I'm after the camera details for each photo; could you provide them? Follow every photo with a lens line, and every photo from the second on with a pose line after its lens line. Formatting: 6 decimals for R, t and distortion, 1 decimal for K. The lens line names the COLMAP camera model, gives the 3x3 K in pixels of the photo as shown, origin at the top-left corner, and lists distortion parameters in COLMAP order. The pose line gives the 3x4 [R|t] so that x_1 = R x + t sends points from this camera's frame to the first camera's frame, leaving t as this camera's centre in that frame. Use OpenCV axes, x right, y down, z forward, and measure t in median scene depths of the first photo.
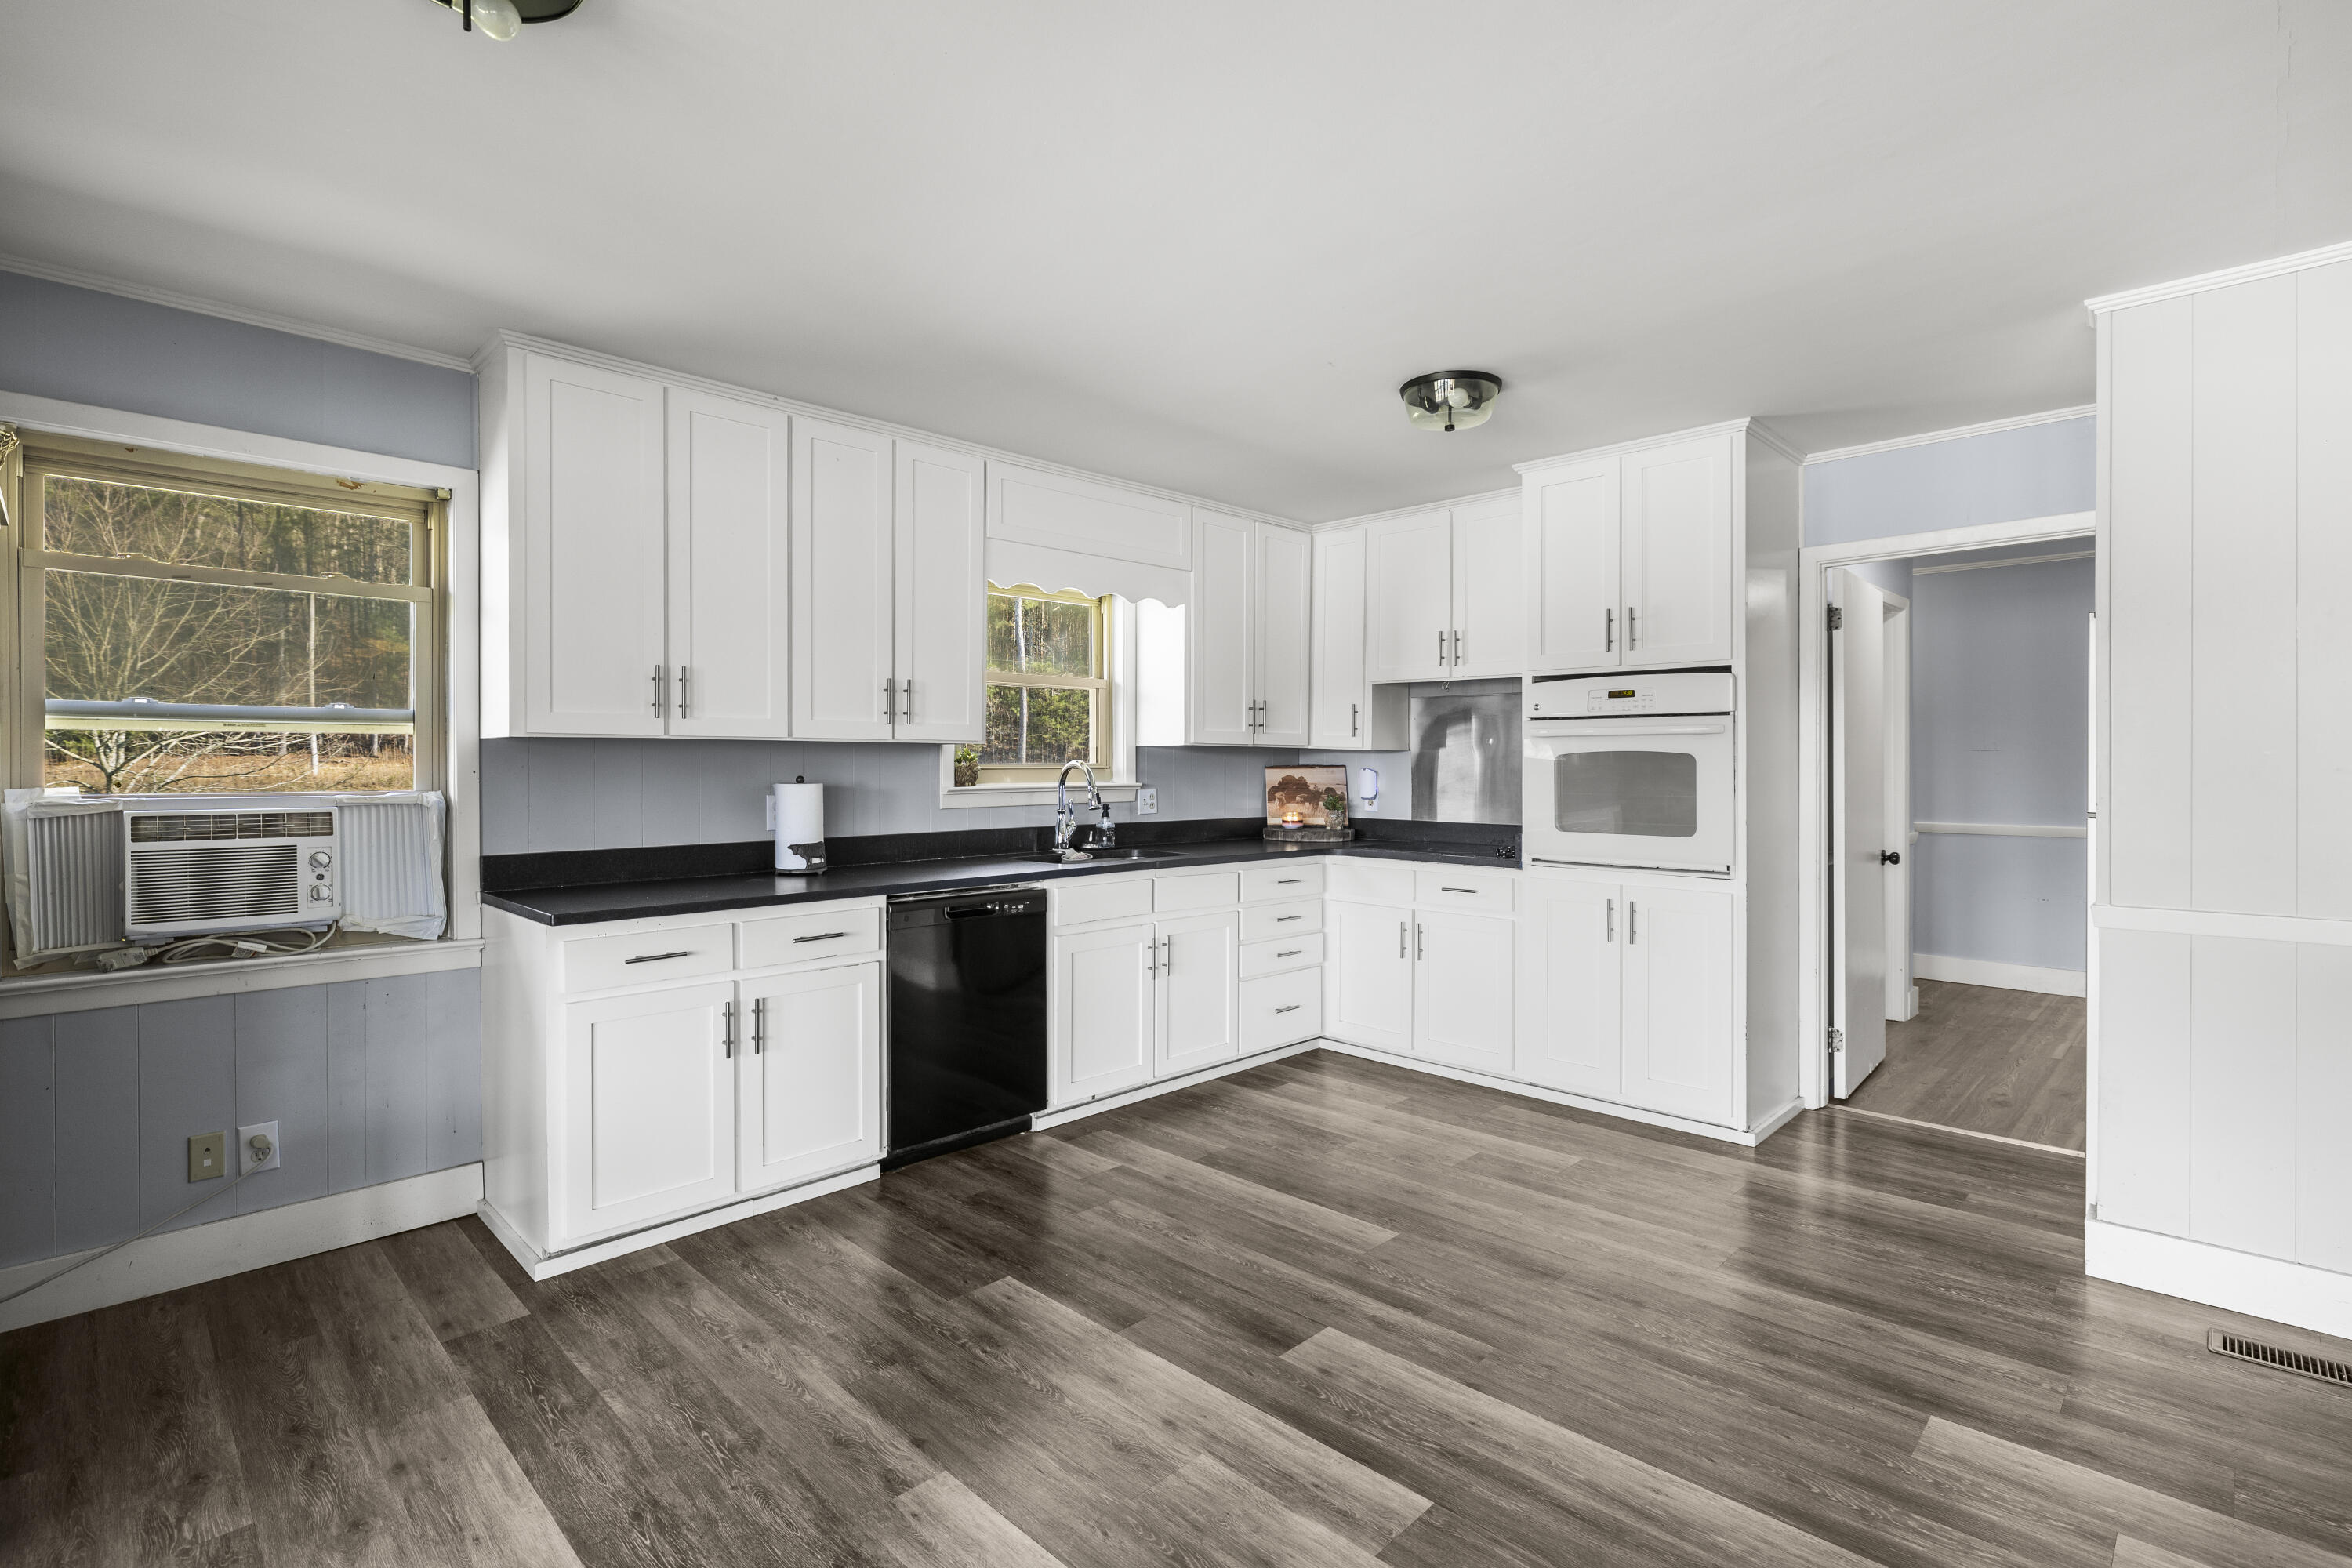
lens RADIAL K [[1106.5, 0, 1176.0], [0, 1106.5, 784.0], [0, 0, 1]] dist [-0.002865, 0.000242]
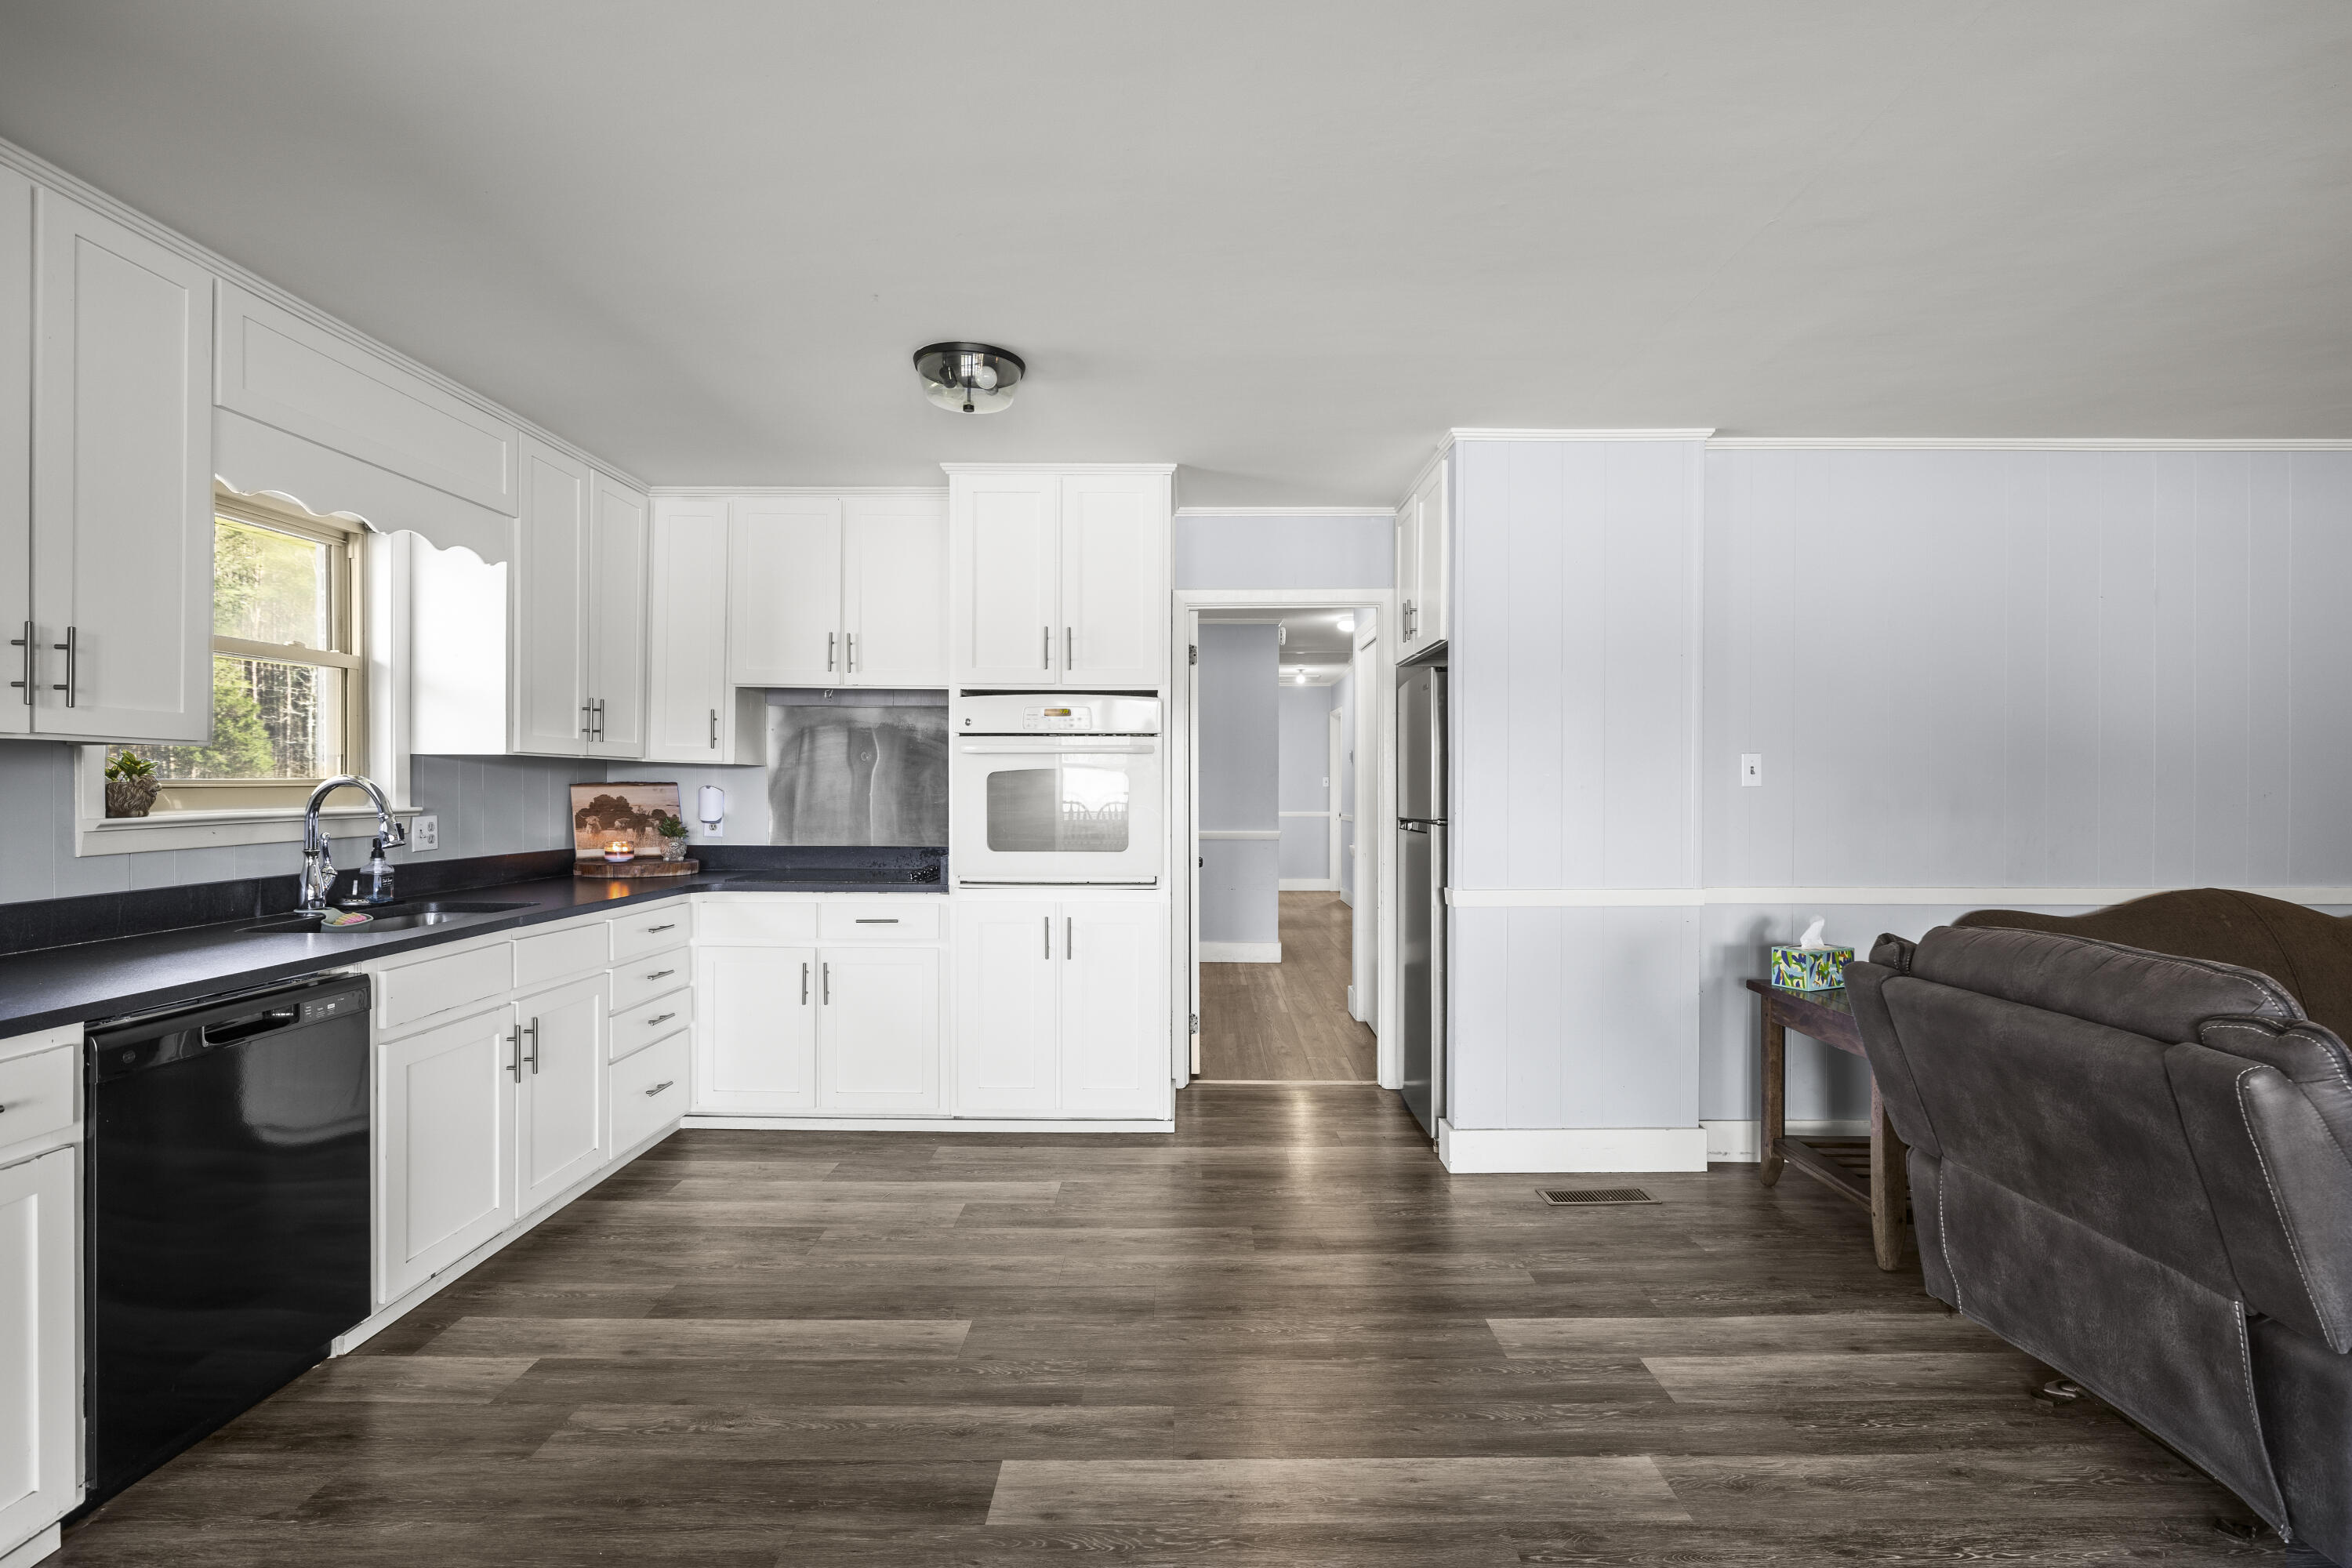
lens RADIAL K [[1101.1, 0, 1180.0], [0, 1101.1, 796.6], [0, 0, 1]] dist [-0.011509, 0.006338]
pose [[0.711555, -0.006893, 0.702597, -0.207420], [0.009989, 0.999950, -0.000307, -0.002884], [-0.702560, 0.007237, 0.711588, 0.193497]]
